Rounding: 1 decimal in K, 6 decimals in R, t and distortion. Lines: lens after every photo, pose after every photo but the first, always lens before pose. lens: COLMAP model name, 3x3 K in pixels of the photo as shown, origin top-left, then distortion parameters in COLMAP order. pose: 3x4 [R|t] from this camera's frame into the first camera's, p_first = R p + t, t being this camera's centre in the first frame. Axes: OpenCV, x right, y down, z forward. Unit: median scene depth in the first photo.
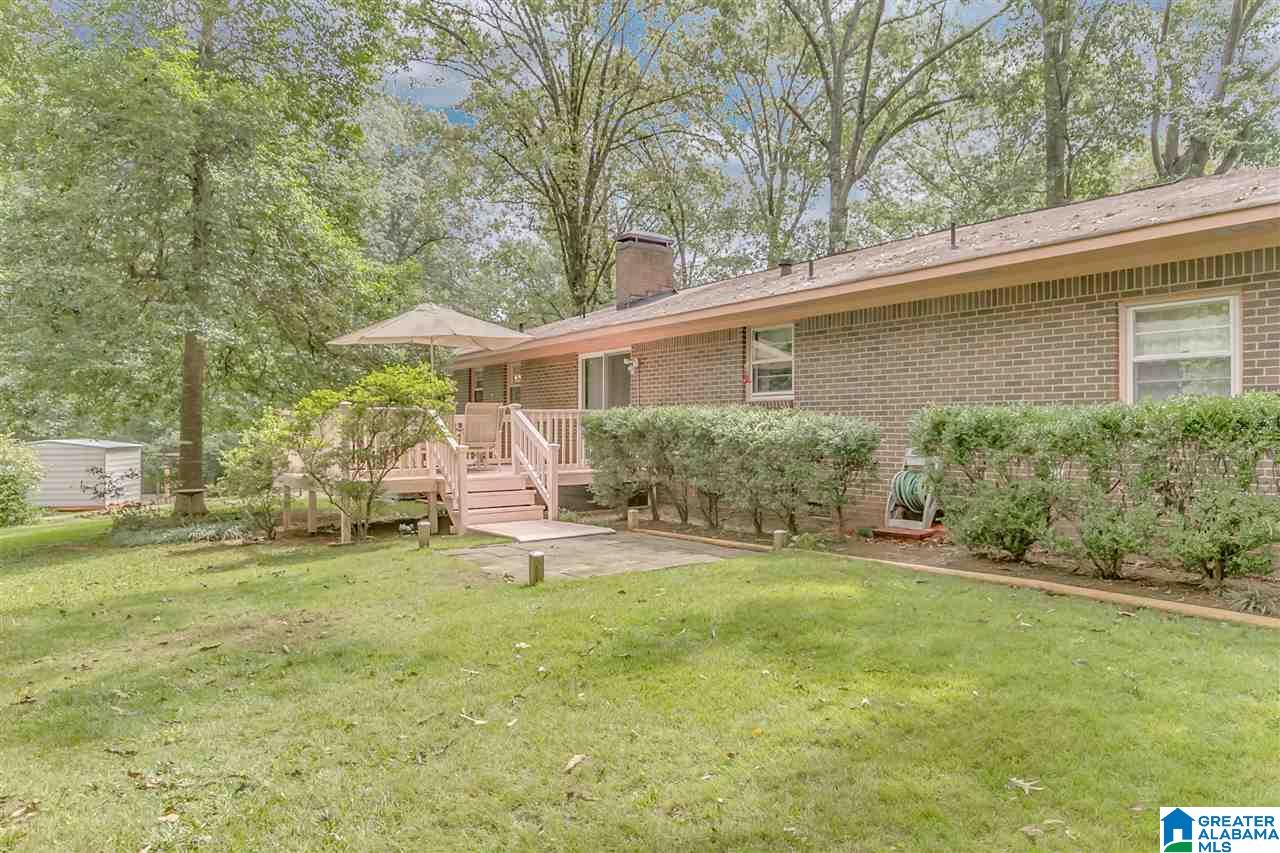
lens RADIAL K [[853.0, 0, 639.8], [0, 853.0, 430.1], [0, 0, 1]] dist [-0.004308, -0.003912]
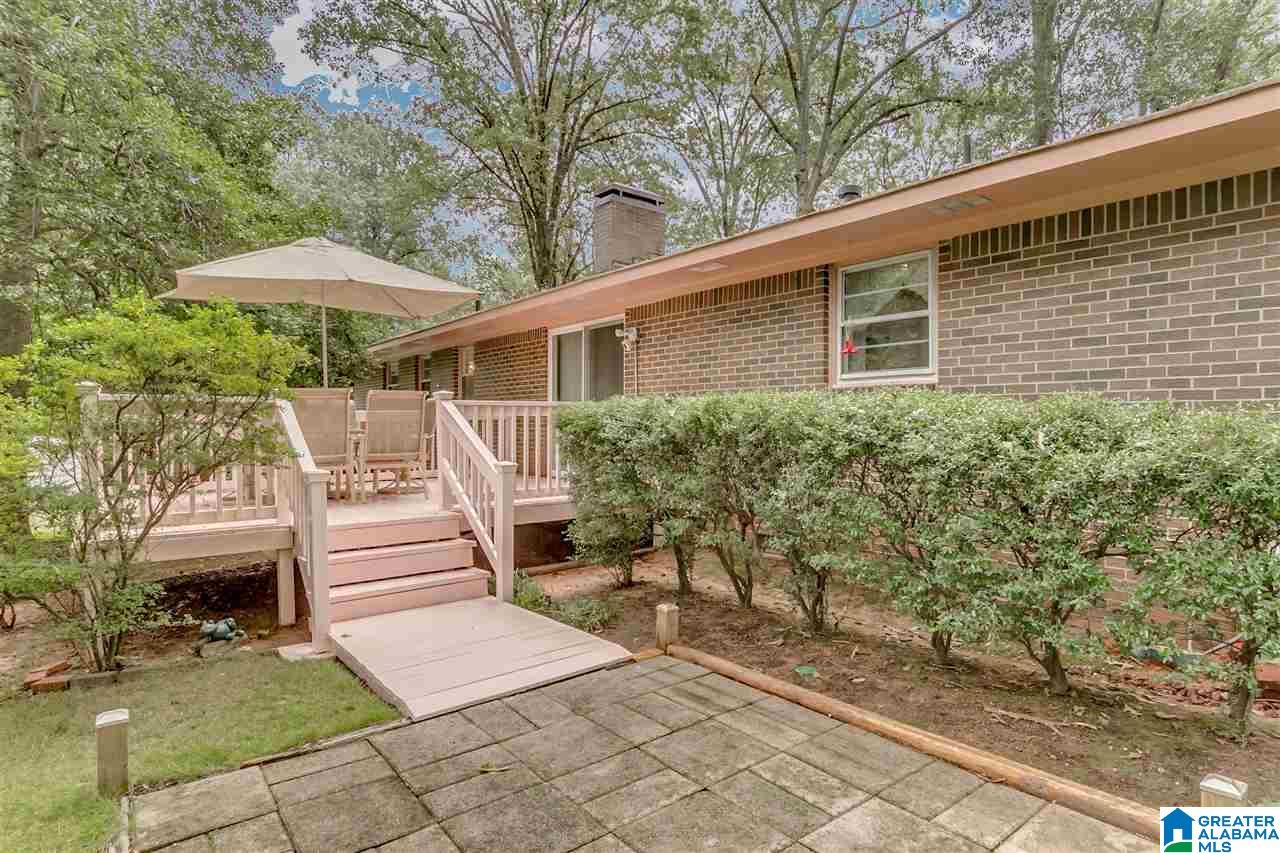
lens RADIAL K [[695.3, 0, 650.2], [0, 695.3, 419.9], [0, 0, 1]] dist [0.007564, -0.000263]
pose [[0.996875, 0.002921, 0.078935, -0.036949], [-0.002273, 0.999963, -0.008303, -0.005912], [-0.078956, 0.008097, 0.996845, 0.465141]]
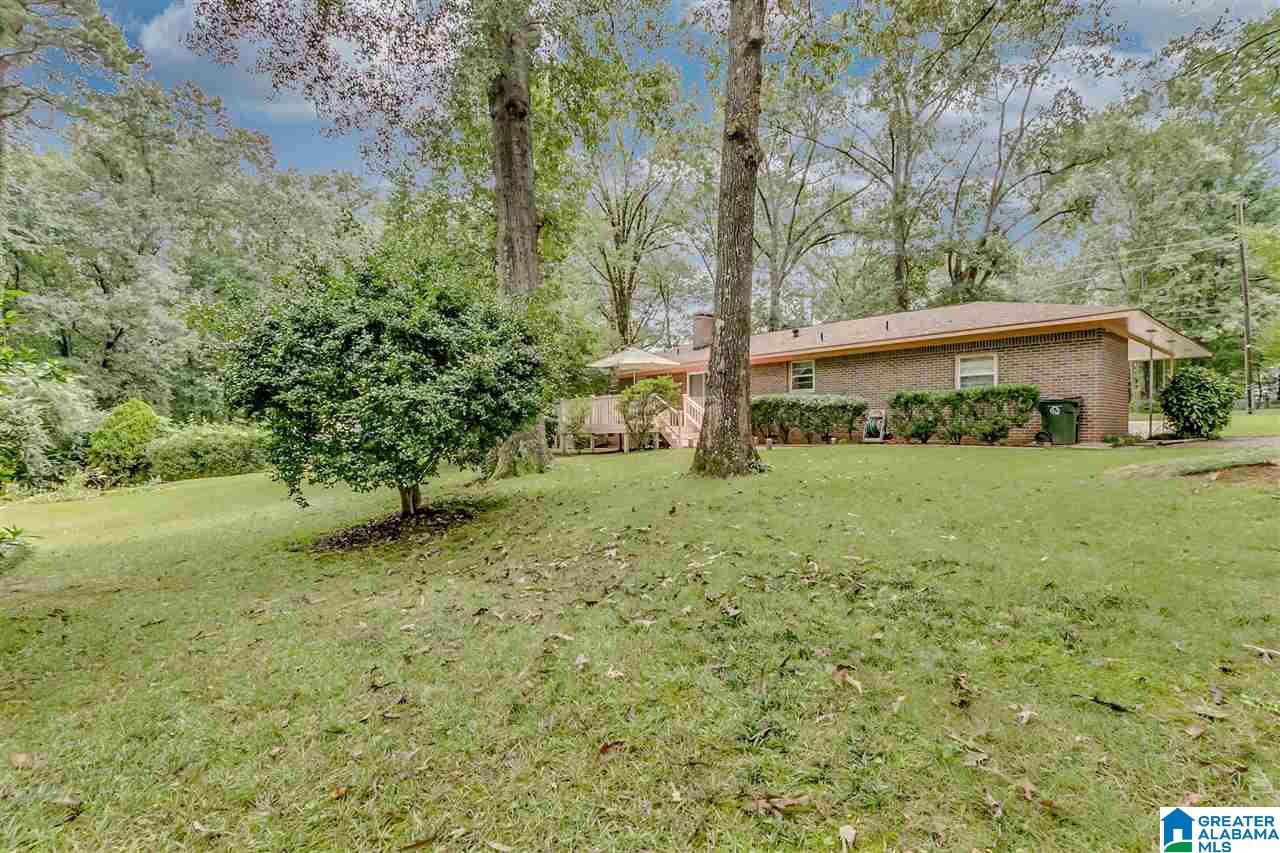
lens RADIAL K [[597.1, 0, 640.2], [0, 597.1, 430.1], [0, 0, 1]] dist [-0.016018, 0.003262]
pose [[0.996367, 0.002799, 0.085121, -0.360471], [-0.002999, 0.999993, 0.002219, 0.054221], [-0.085114, -0.002466, 0.996368, -0.486423]]
